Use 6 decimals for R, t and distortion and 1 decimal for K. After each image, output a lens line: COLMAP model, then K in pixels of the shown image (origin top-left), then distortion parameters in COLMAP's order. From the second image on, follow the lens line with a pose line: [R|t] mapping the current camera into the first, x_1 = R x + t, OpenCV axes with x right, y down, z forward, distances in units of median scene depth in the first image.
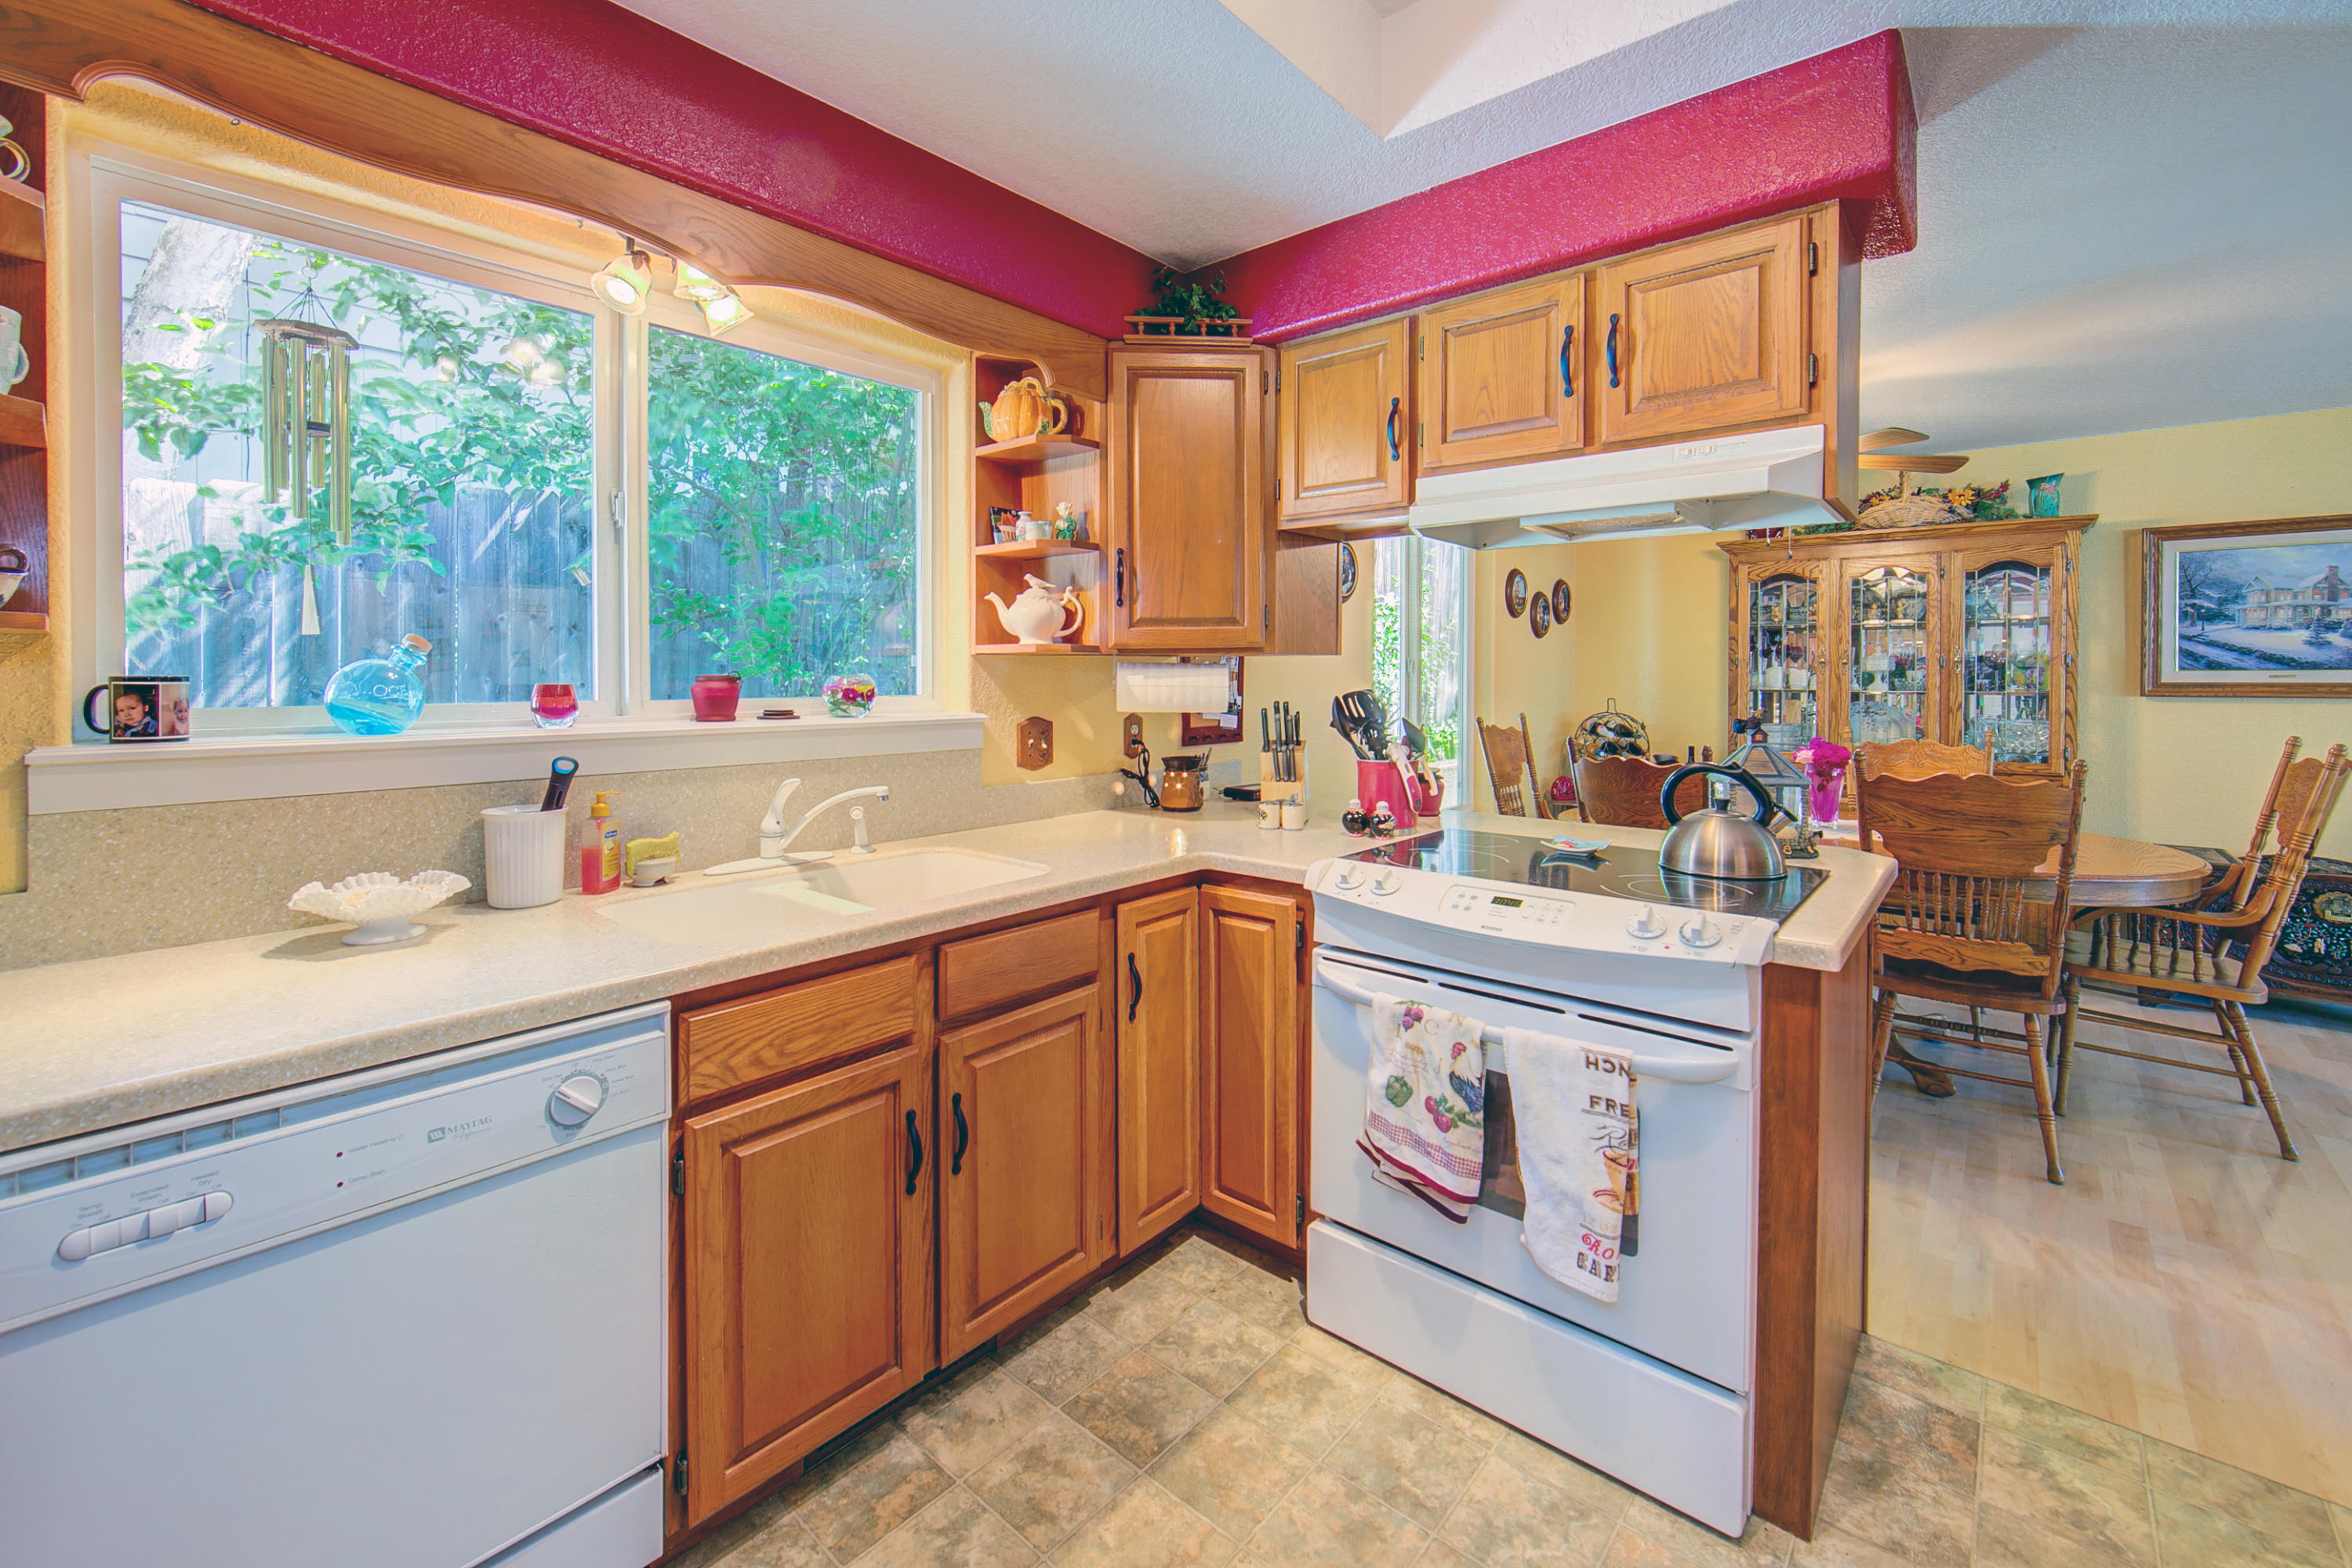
lens RADIAL K [[995.8, 0, 1228.9], [0, 995.8, 689.0], [0, 0, 1]] dist [-0.010685, 0.002620]
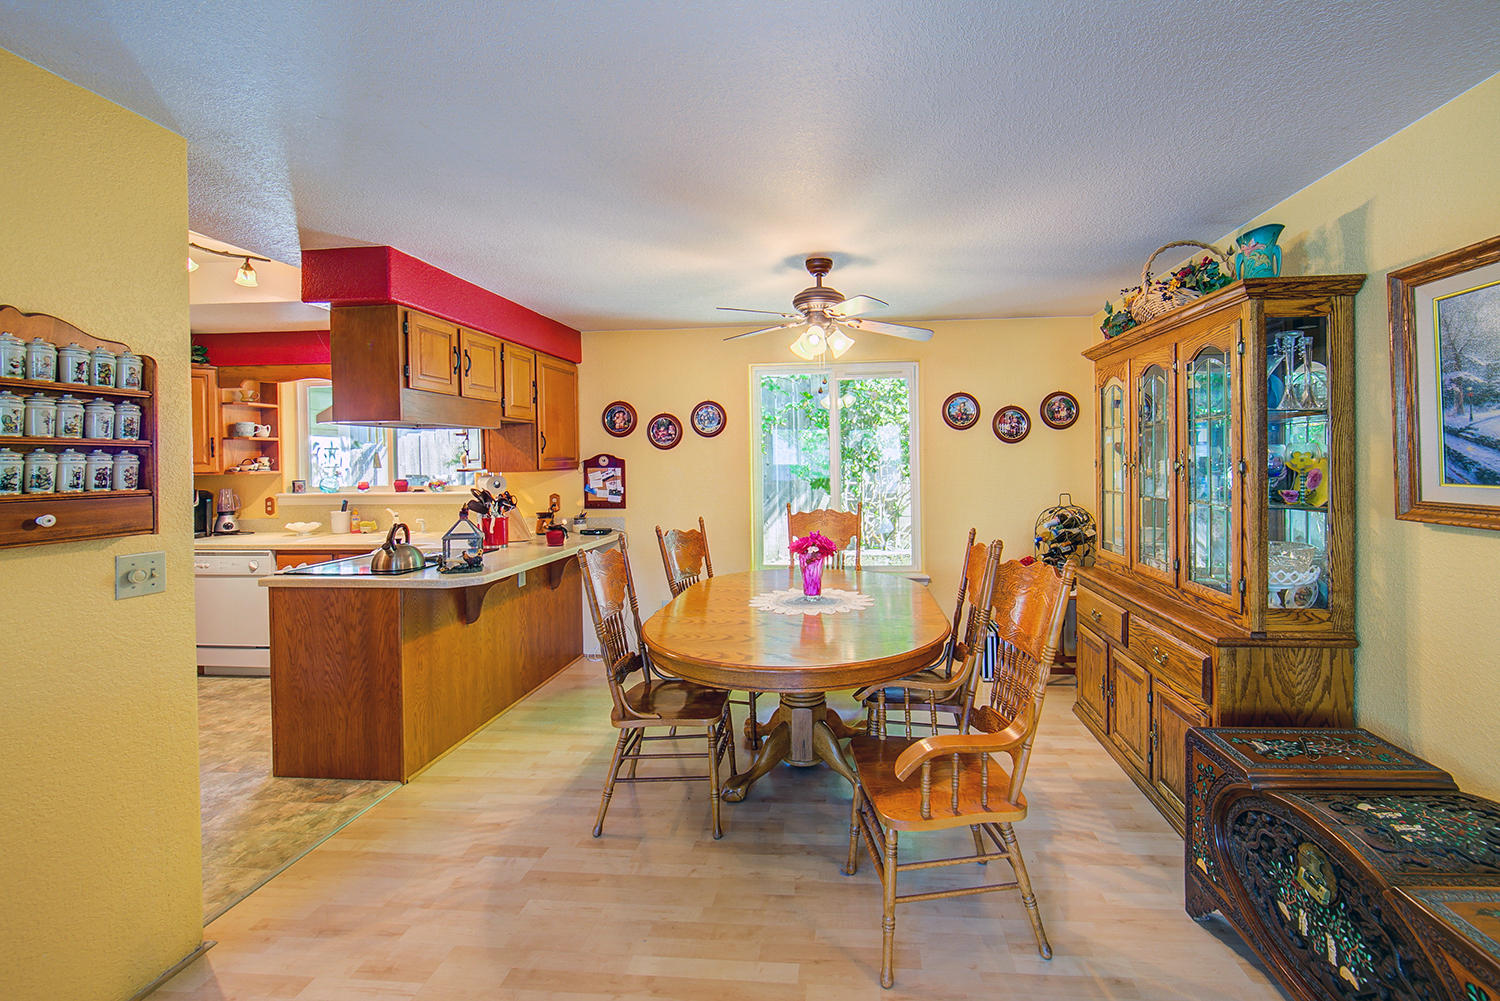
lens RADIAL K [[635.1, 0, 808.8], [0, 635.1, 472.5], [0, 0, 1]] dist [-0.010685, 0.002620]
pose [[0.571595, 0.008538, -0.820491, 2.158678], [-0.000293, 0.999948, 0.010201, -0.061306], [0.820536, -0.005590, 0.571568, 0.868395]]
